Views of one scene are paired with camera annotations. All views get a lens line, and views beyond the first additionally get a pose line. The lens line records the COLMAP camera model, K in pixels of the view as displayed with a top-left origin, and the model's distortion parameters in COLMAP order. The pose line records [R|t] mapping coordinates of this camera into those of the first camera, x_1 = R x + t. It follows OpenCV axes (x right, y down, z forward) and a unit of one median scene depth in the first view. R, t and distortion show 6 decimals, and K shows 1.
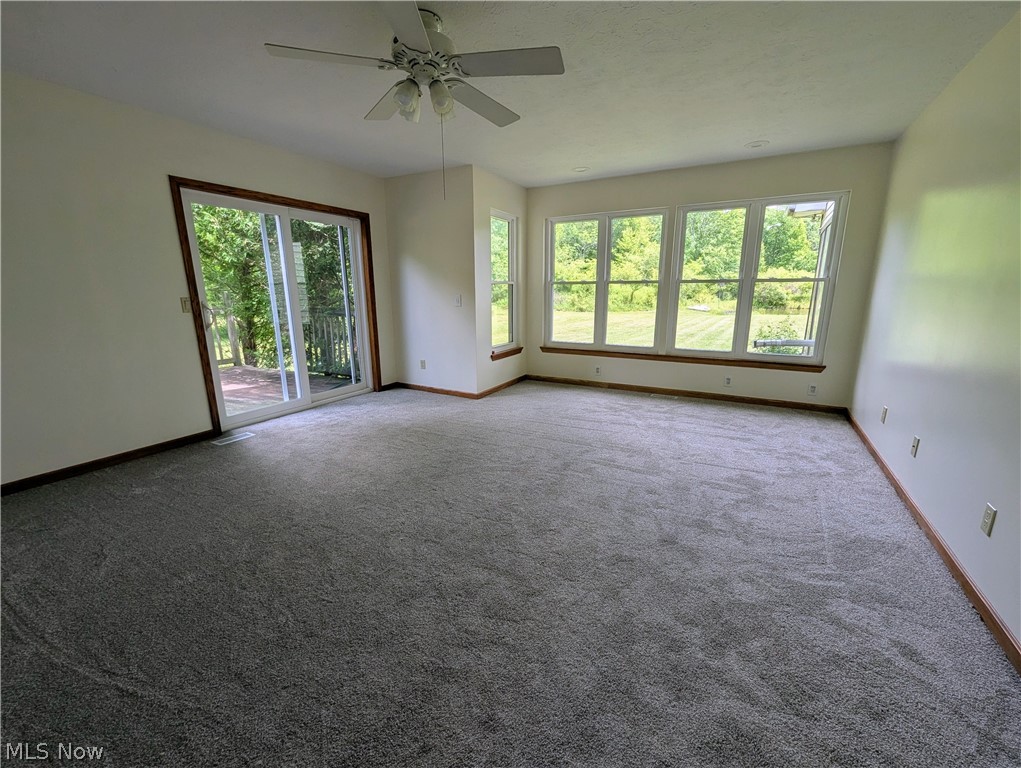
lens RADIAL K [[422.0, 0, 516.1], [0, 422.0, 388.4], [0, 0, 1]] dist [0.003411, 0.000321]
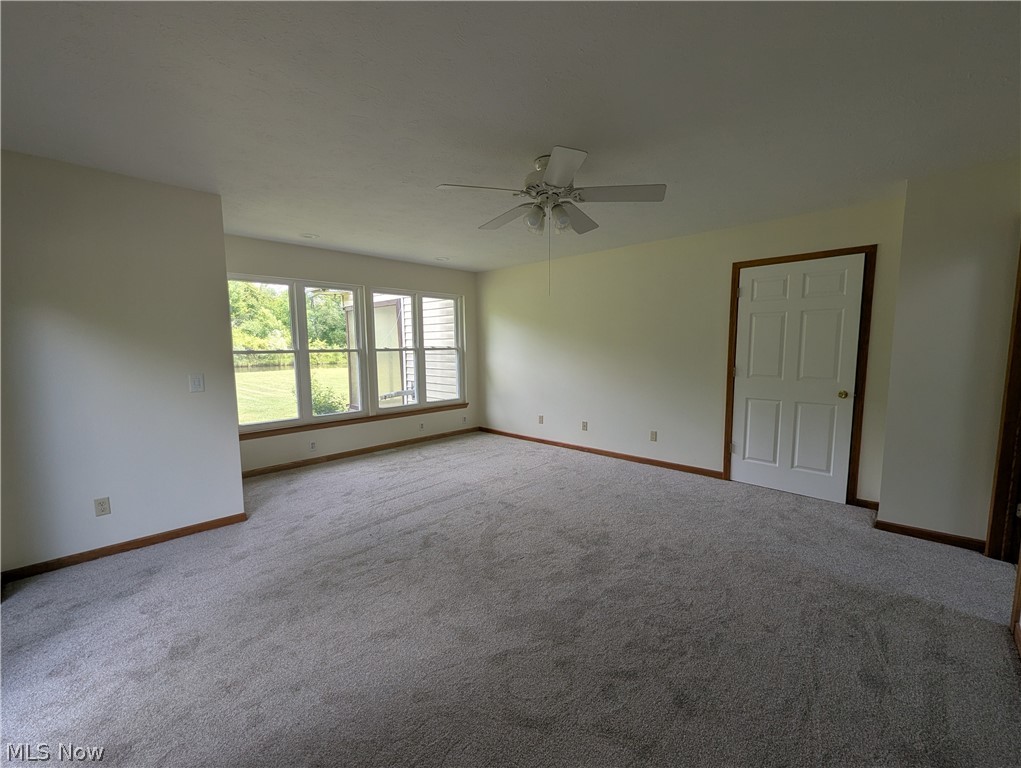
lens RADIAL K [[422.0, 0, 516.1], [0, 422.0, 388.4], [0, 0, 1]] dist [0.003411, 0.000321]
pose [[0.256309, -0.098782, 0.961534, -0.748804], [0.227509, 0.972982, 0.039313, -0.132931], [-0.939439, 0.208681, 0.271858, 0.429067]]
